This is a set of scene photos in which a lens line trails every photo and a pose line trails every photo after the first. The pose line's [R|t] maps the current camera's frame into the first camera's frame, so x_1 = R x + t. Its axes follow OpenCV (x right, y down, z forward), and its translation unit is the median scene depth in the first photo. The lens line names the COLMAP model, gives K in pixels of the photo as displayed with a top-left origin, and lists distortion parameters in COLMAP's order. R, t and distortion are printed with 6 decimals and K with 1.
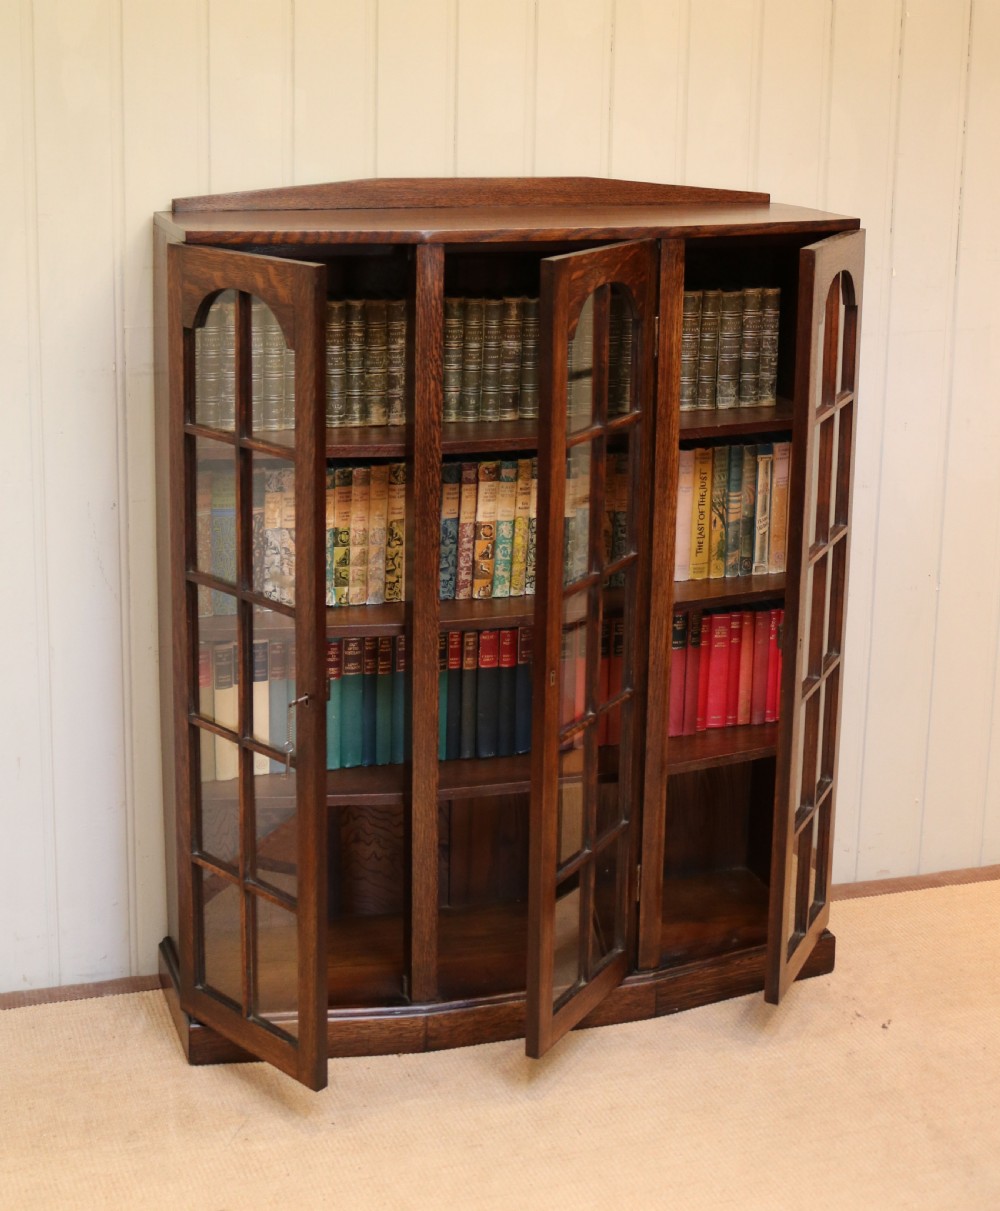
lens RADIAL K [[2051.1, 0, 473.2], [0, 2051.1, 402.3], [0, 0, 1]] dist [-0.072112, 0.046400]
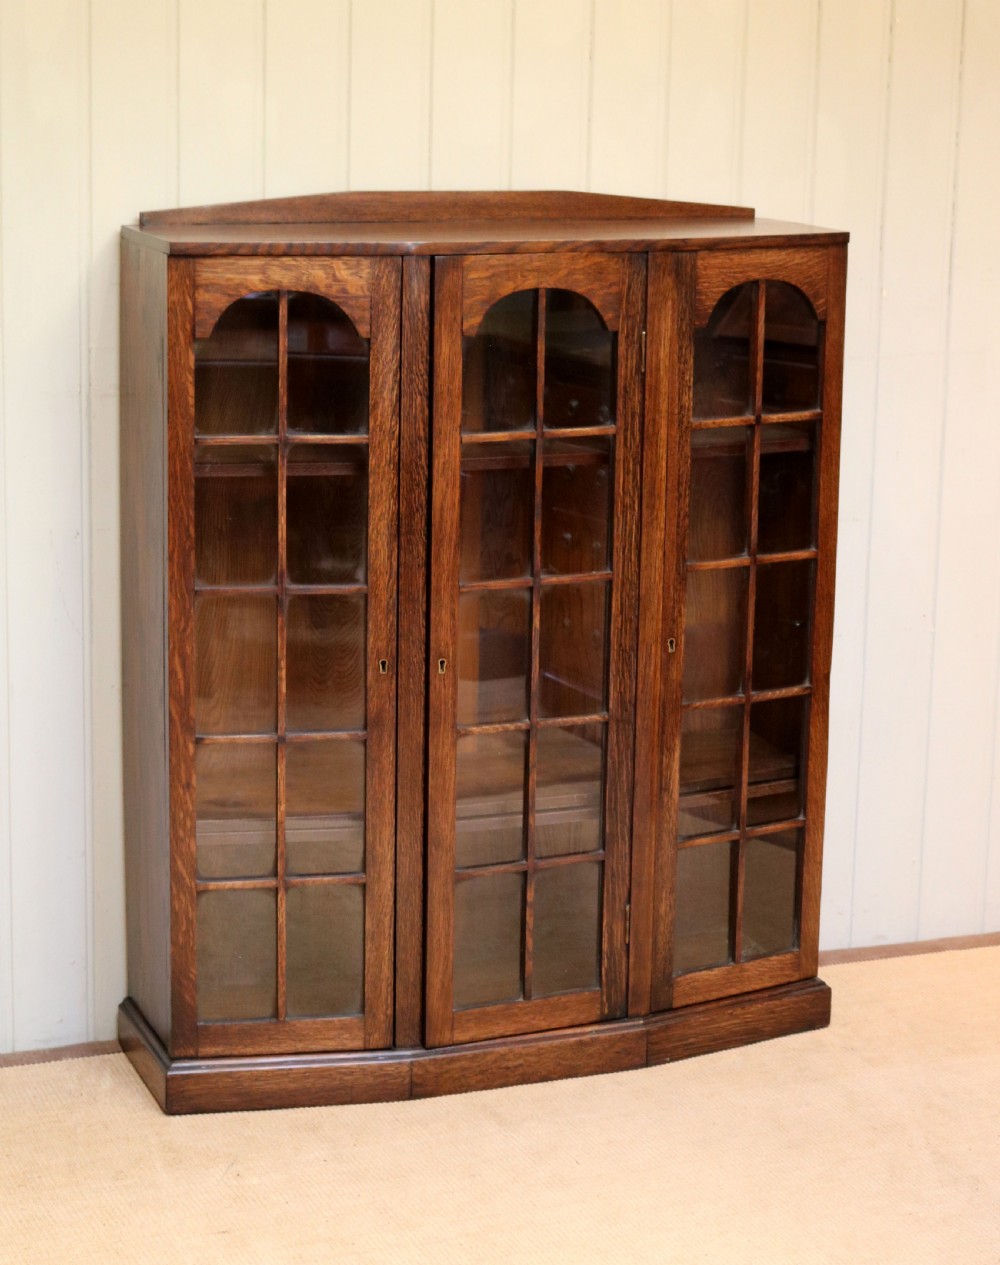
lens RADIAL K [[2756.7, 0, 499.2], [0, 2756.7, 512.2], [0, 0, 1]] dist [-0.025096, -0.060392]
pose [[0.997925, -0.008078, 0.063874, -0.061758], [0.008467, 0.999947, -0.005827, 0.049651], [-0.063824, 0.006356, 0.997941, -0.295677]]
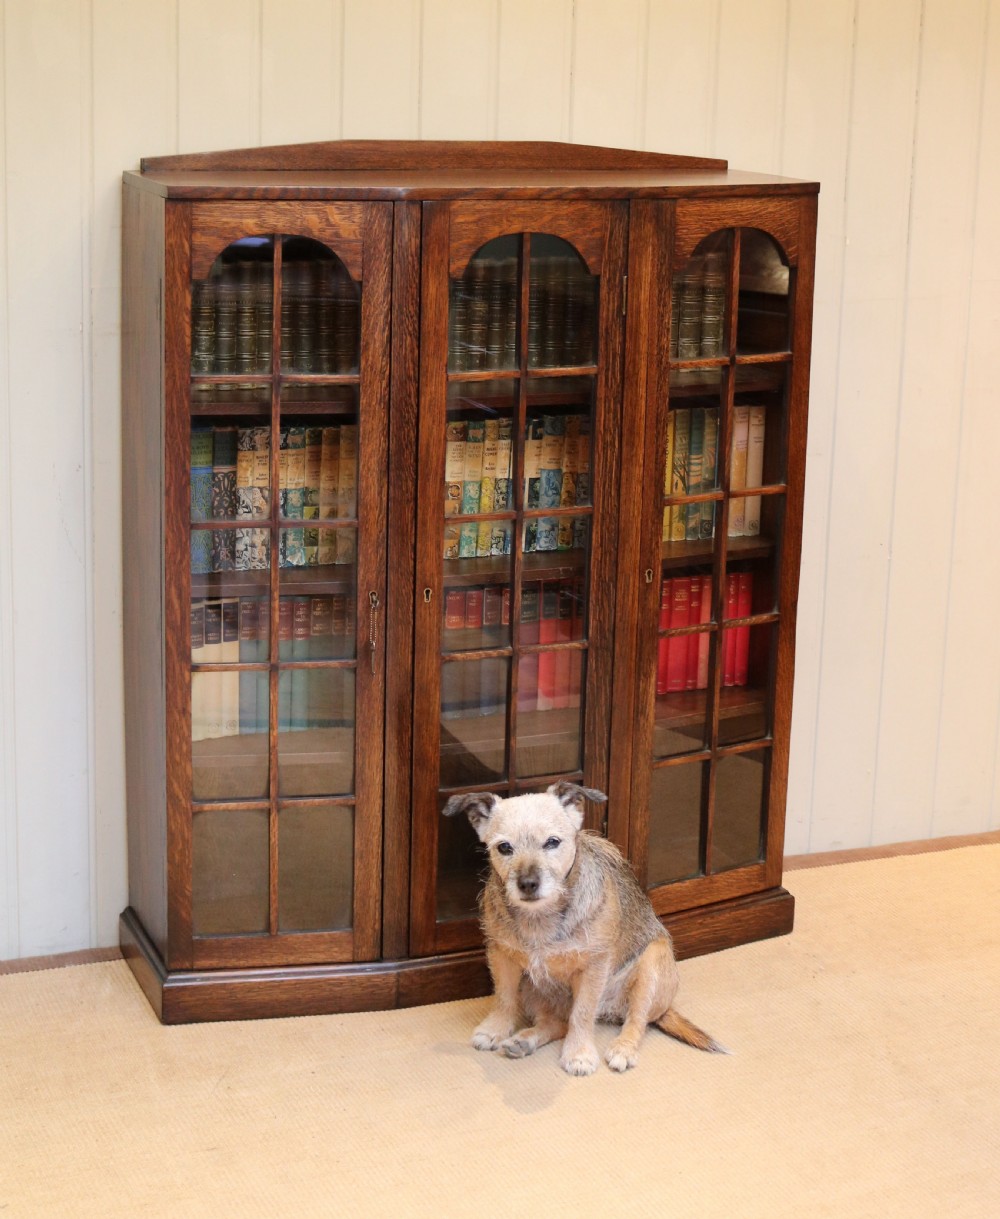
lens RADIAL K [[2305.9, 0, 507.3], [0, 2305.9, 438.3], [0, 0, 1]] dist [-0.073571, -0.034554]
pose [[0.996828, -0.002670, 0.079537, -0.057922], [0.002593, 0.999996, 0.001068, 0.036154], [-0.079540, -0.000858, 0.996831, -0.130450]]
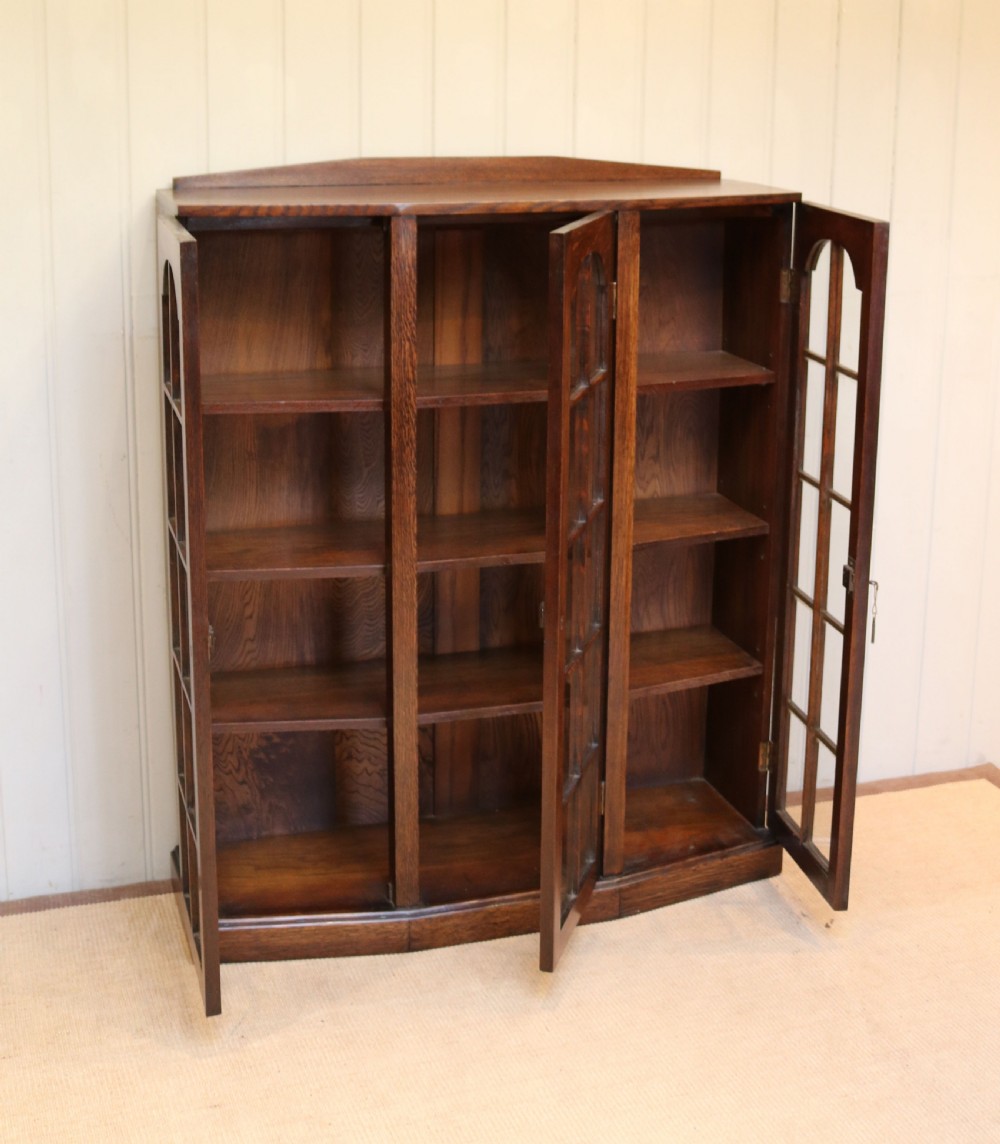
lens RADIAL K [[1714.0, 0, 471.2], [0, 1714.0, 361.4], [0, 0, 1]] dist [-0.119518, 0.127450]
pose [[0.999941, -0.006214, -0.008893, 0.019865], [0.006208, 0.999980, -0.000711, 0.000680], [0.008897, 0.000655, 0.999960, 0.085810]]
